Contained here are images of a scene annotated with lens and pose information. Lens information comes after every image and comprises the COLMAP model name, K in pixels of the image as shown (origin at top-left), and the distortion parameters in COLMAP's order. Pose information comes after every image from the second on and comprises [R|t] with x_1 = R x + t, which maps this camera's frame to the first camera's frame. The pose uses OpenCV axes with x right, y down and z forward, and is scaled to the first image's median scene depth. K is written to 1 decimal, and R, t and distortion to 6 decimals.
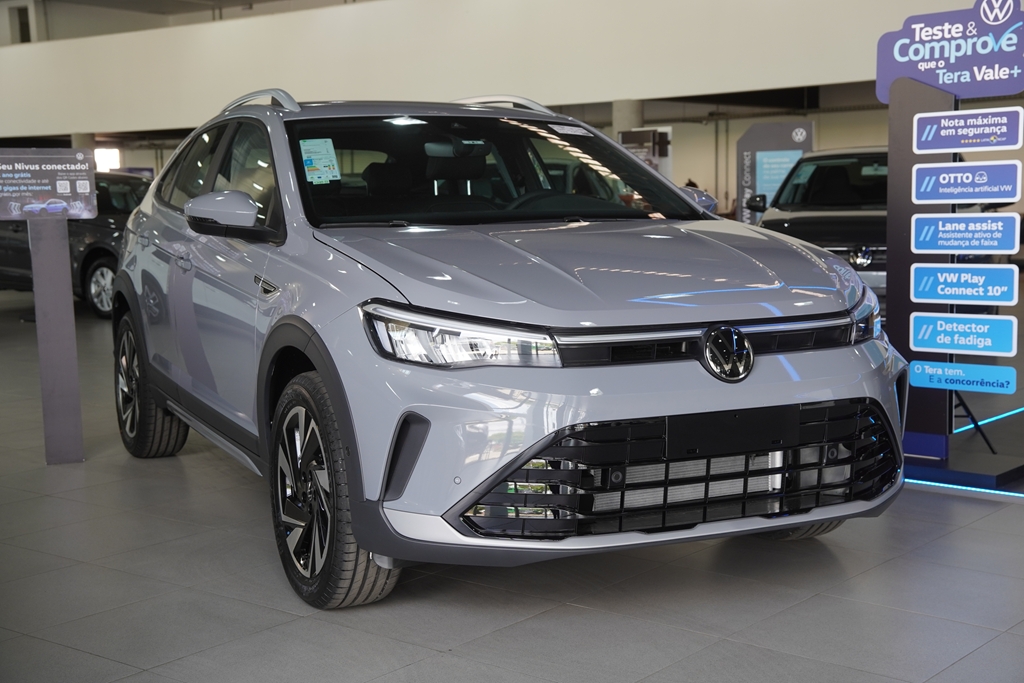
lens RADIAL K [[1437.2, 0, 512.5], [0, 1437.2, 342.4], [0, 0, 1]] dist [0.227437, 0.056742]
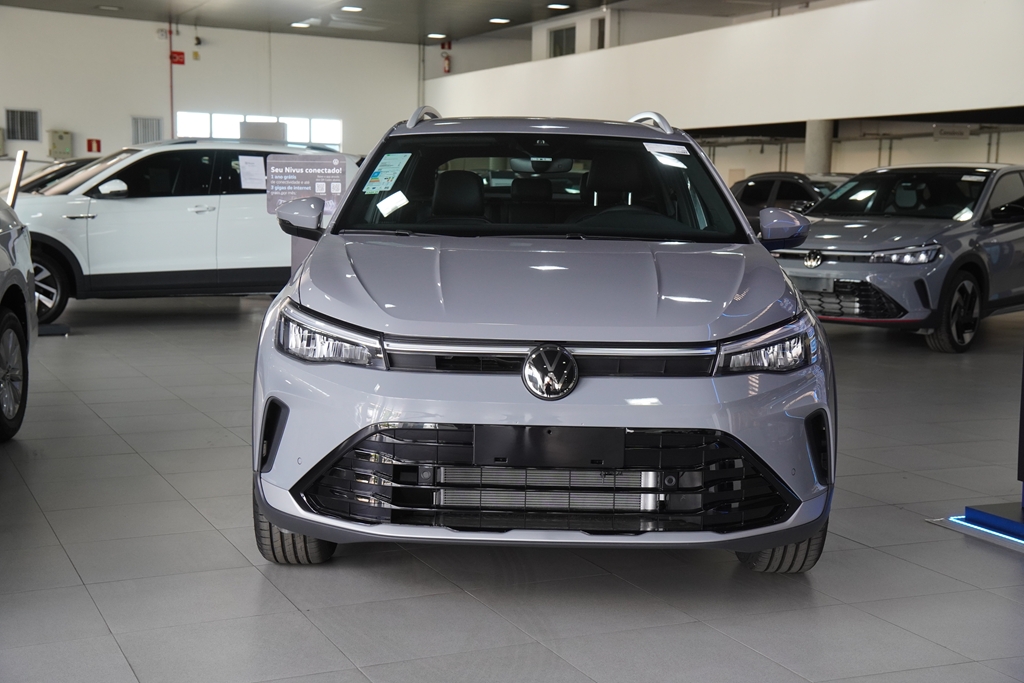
lens RADIAL K [[1437.2, 0, 512.5], [0, 1437.2, 342.4], [0, 0, 1]] dist [0.227437, 0.056742]
pose [[0.908677, 0.079038, -0.409950, 0.401820], [-0.077267, 0.996791, 0.020912, -0.024150], [0.410288, 0.012673, 0.911868, 0.019190]]
